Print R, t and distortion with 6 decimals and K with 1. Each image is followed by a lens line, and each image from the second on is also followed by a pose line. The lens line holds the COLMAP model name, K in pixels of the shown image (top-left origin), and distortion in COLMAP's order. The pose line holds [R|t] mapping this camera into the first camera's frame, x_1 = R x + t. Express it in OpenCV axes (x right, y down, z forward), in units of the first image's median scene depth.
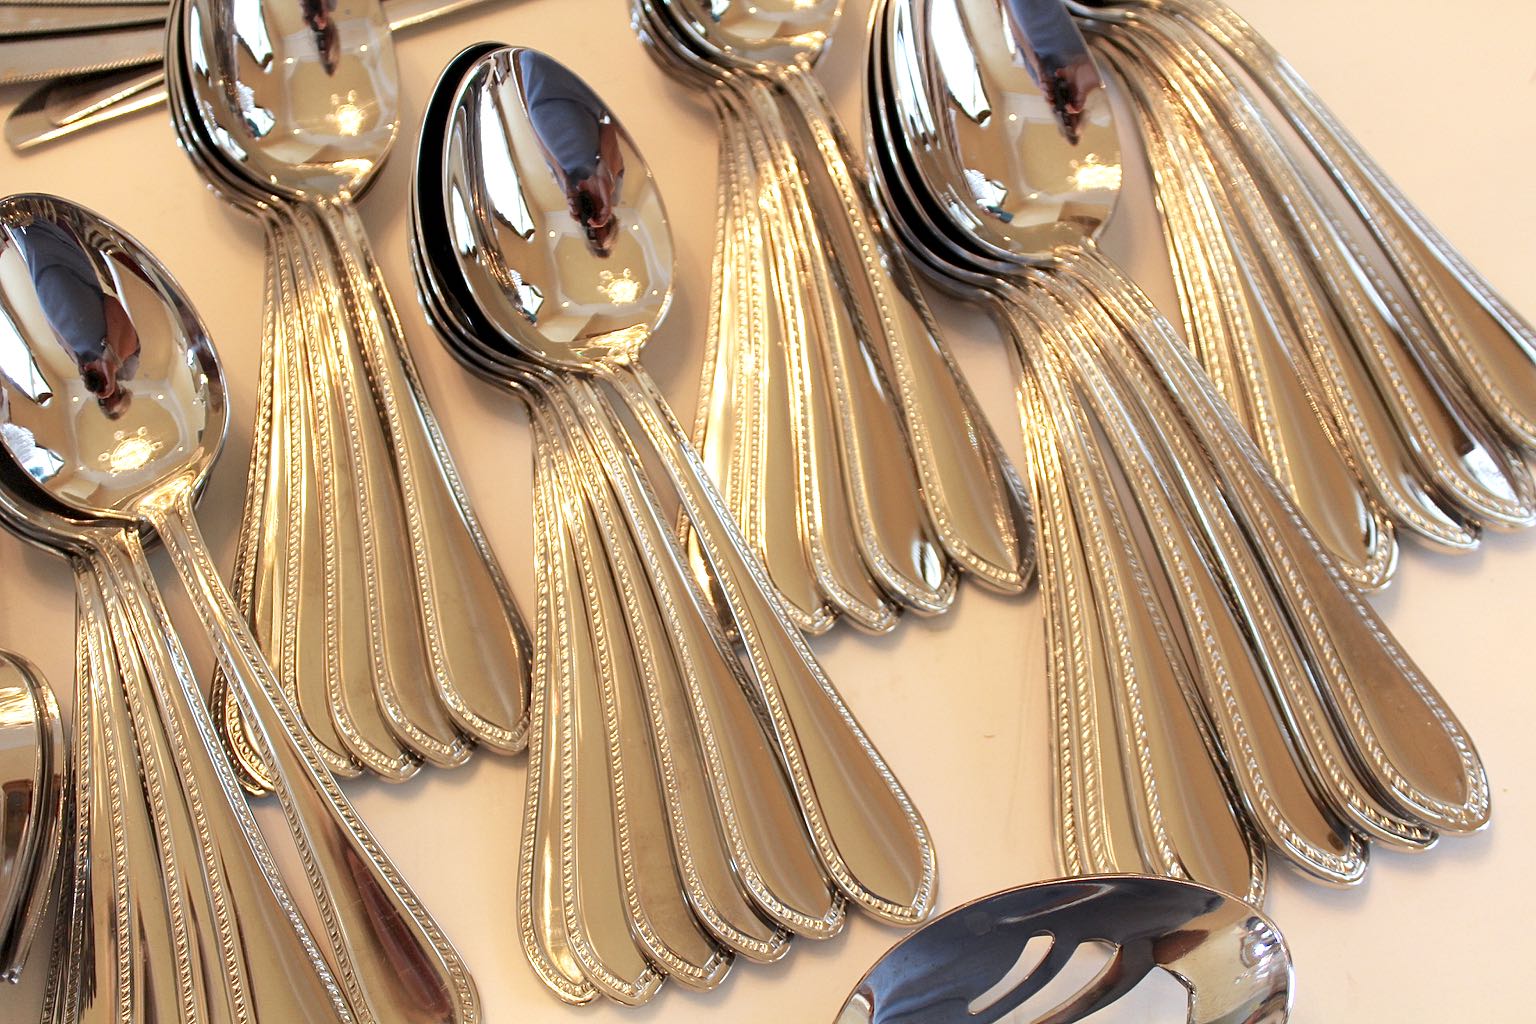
lens RADIAL K [[2322.0, 0, 766.5], [0, 2322.0, 510.1], [0, 0, 1]] dist [-0.091894, 0.000000]
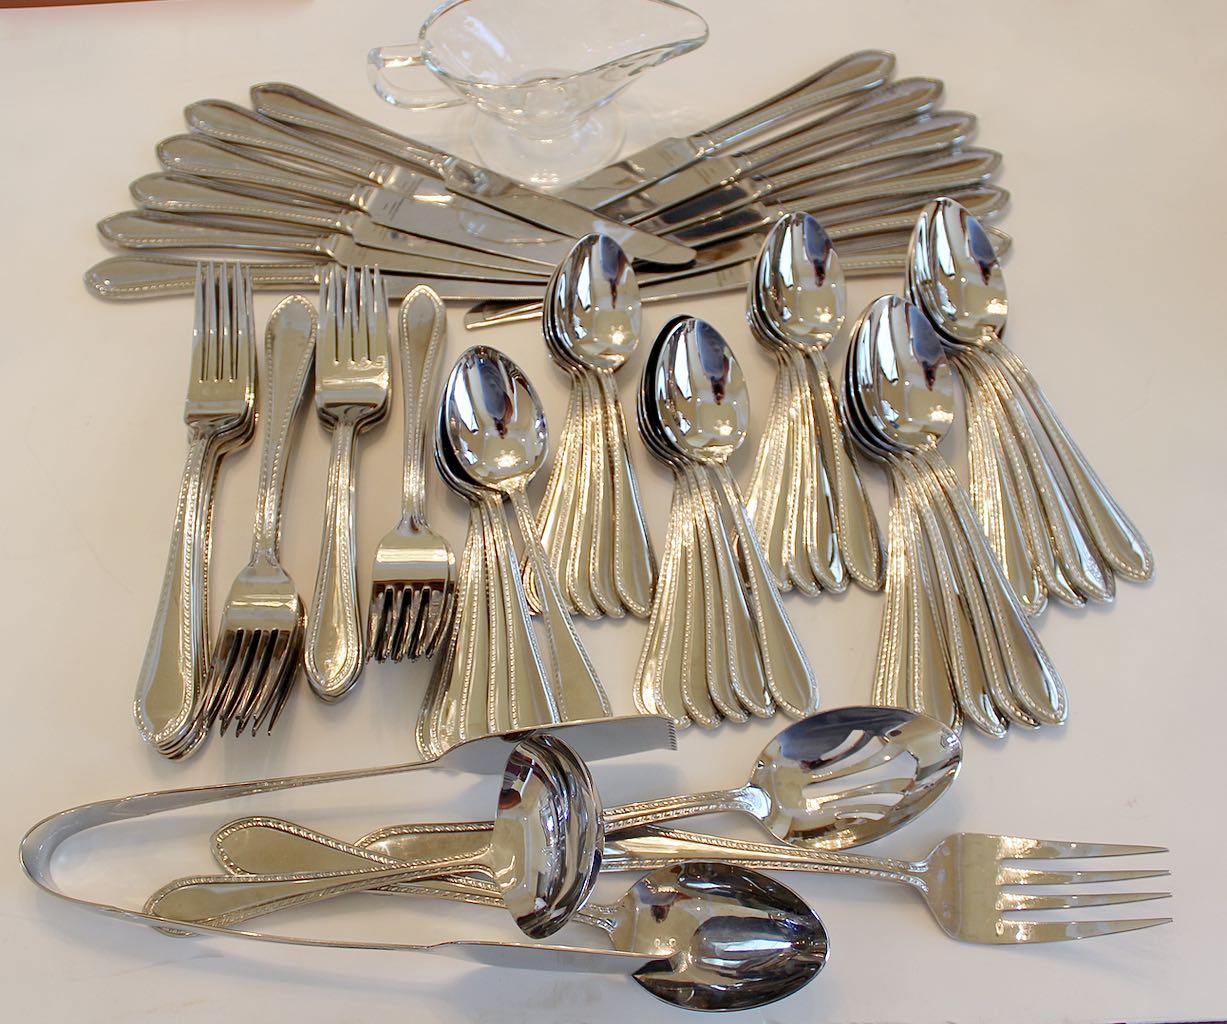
lens RADIAL K [[1372.7, 0, 614.4], [0, 1372.7, 512.8], [0, 0, 1]] dist [-0.139296, 0.000000]
pose [[0.978901, 0.170959, -0.111921, -0.003424], [-0.178822, 0.981772, -0.064387, 0.090326], [0.098873, 0.083042, 0.991629, -0.335437]]
